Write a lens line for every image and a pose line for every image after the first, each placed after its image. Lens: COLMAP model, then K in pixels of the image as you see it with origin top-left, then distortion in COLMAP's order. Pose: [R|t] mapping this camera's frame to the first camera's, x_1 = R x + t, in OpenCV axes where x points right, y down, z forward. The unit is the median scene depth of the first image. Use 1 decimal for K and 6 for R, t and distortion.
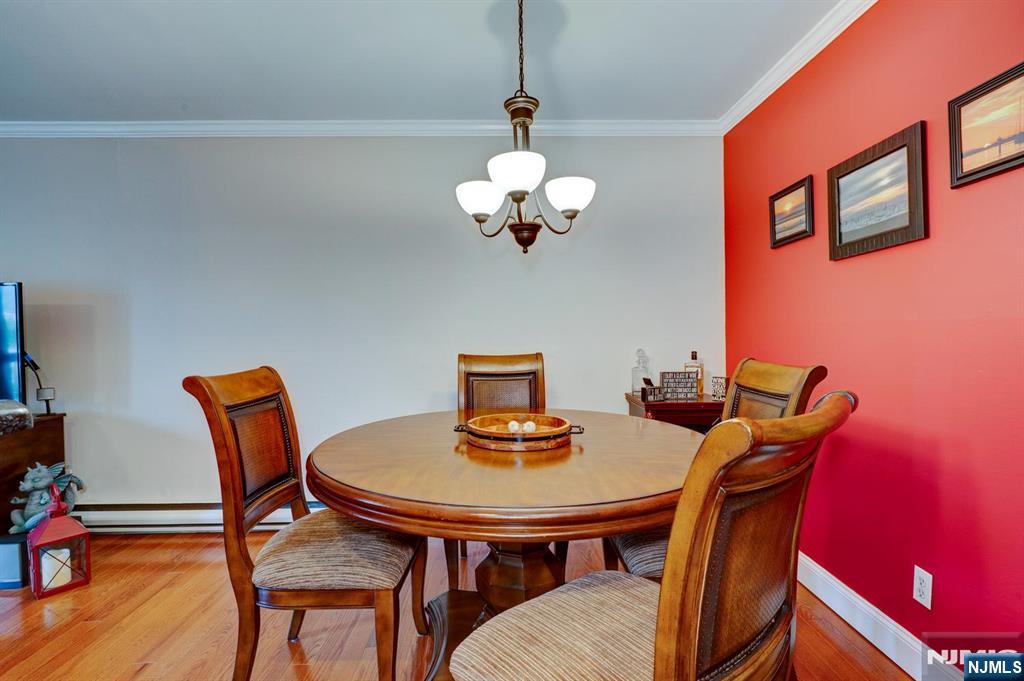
lens RADIAL K [[487.0, 0, 512.0], [0, 487.0, 340.5], [0, 0, 1]] dist [-0.003627, -0.000409]
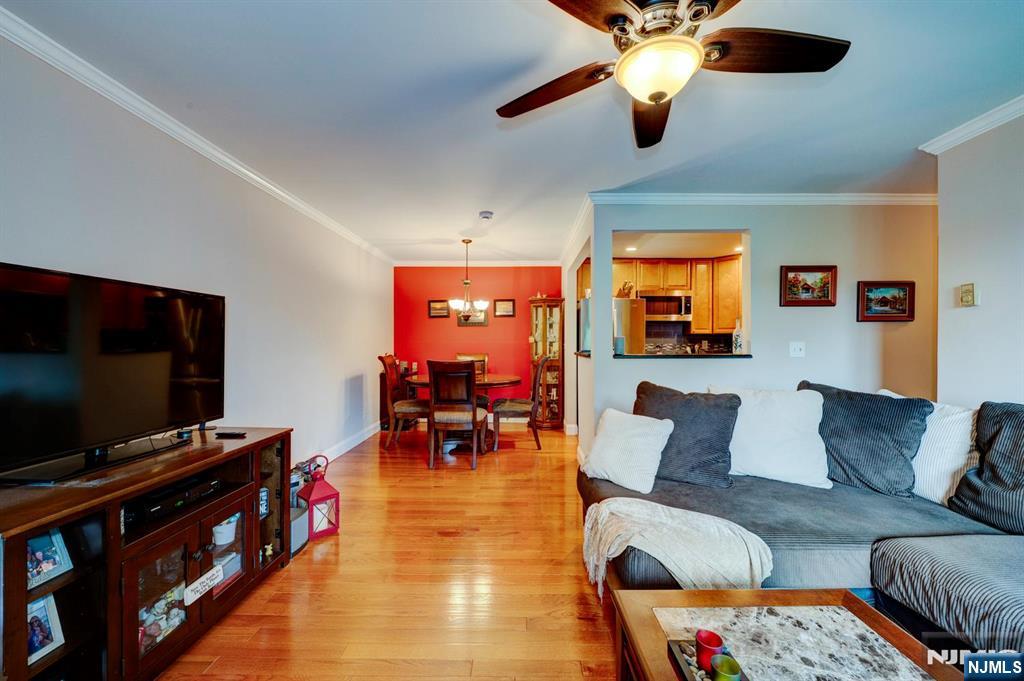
lens RADIAL K [[405.4, 0, 515.3], [0, 405.4, 341.7], [0, 0, 1]] dist [-0.004727, -0.001036]
pose [[0.032248, 0.009508, 0.999435, -2.724359], [0.015877, 0.999824, -0.010024, -0.009881], [-0.999354, 0.016192, 0.032091, 0.538585]]
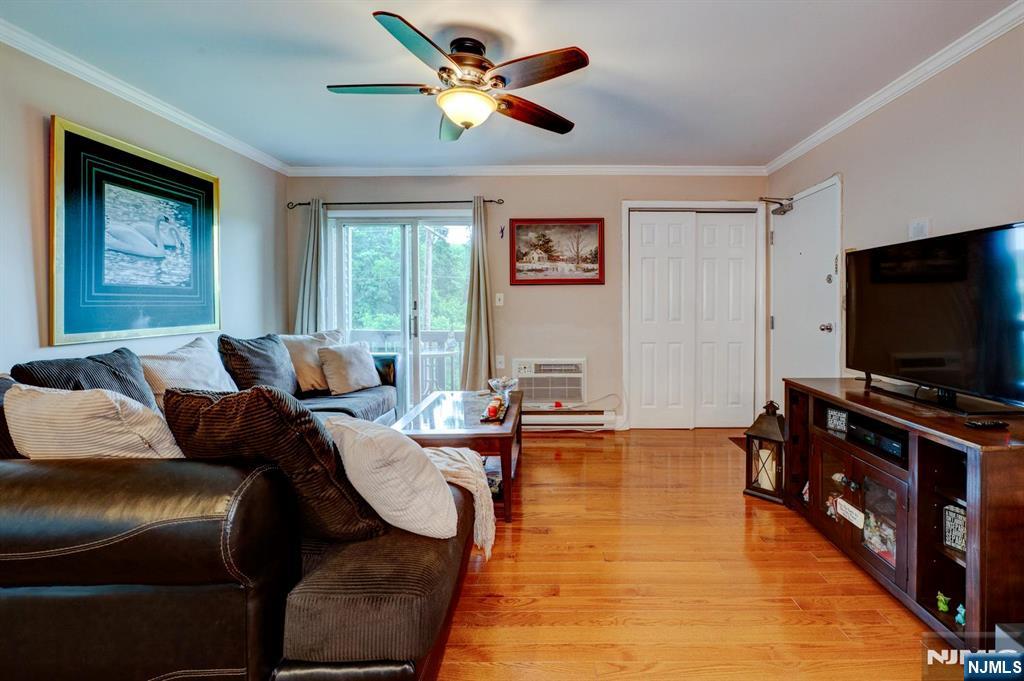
lens RADIAL K [[455.9, 0, 559.2], [0, 455.9, 308.6], [0, 0, 1]] dist [-0.003116, -0.001094]
pose [[-0.009100, 0.018420, -0.999789, -0.644320], [-0.013840, 0.999732, 0.018545, -0.005008], [0.999863, 0.014006, -0.008842, 0.550697]]
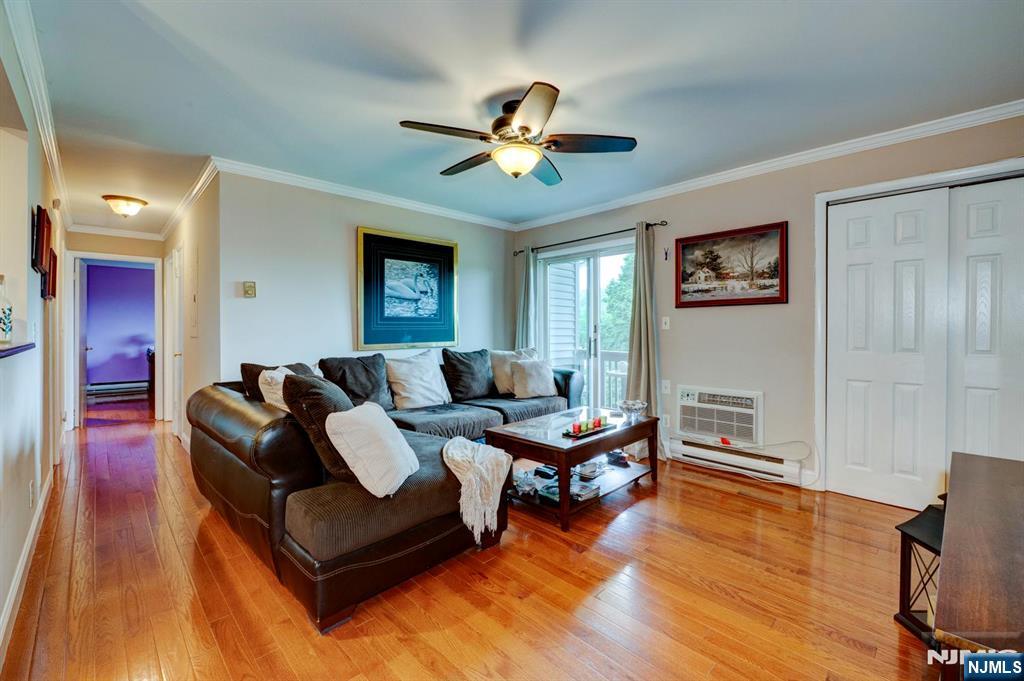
lens RADIAL K [[431.6, 0, 516.3], [0, 431.6, 333.8], [0, 0, 1]] dist [-0.010115, 0.000007]
pose [[-0.726578, 0.019324, -0.686812, -0.955382], [-0.002189, 0.999534, 0.030439, -0.014658], [0.687081, 0.023620, -0.726197, 1.302983]]
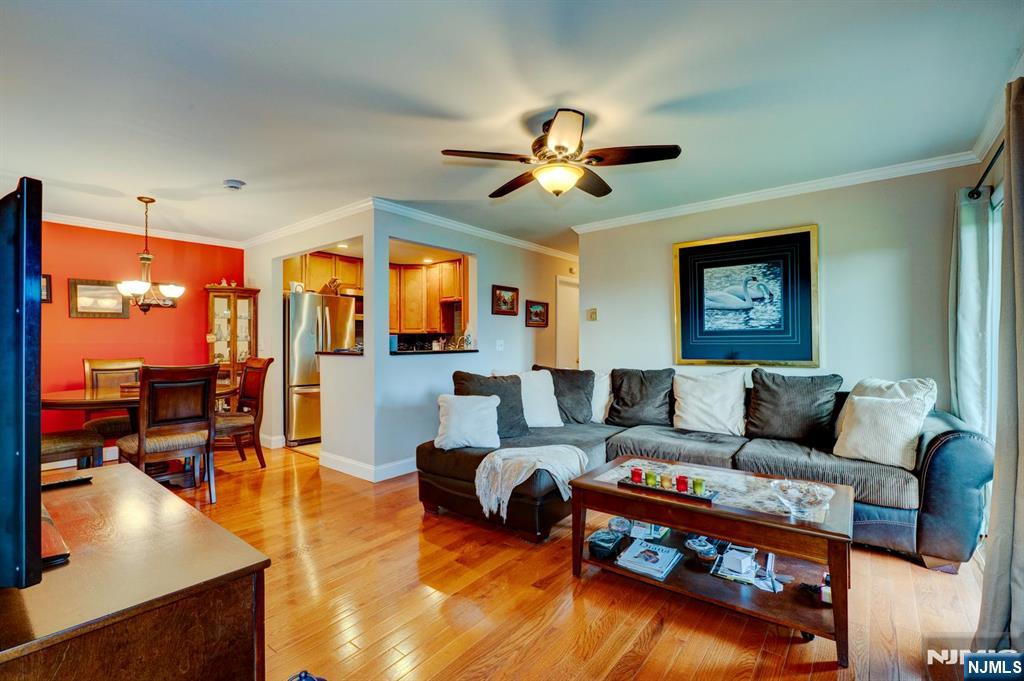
lens RADIAL K [[454.5, 0, 515.8], [0, 454.5, 341.5], [0, 0, 1]] dist [-0.005208, -0.001040]
pose [[-0.772258, 0.012380, 0.635188, -2.757438], [0.021651, 0.999742, 0.006838, -0.015864], [-0.634940, 0.019033, -0.772327, 1.513880]]
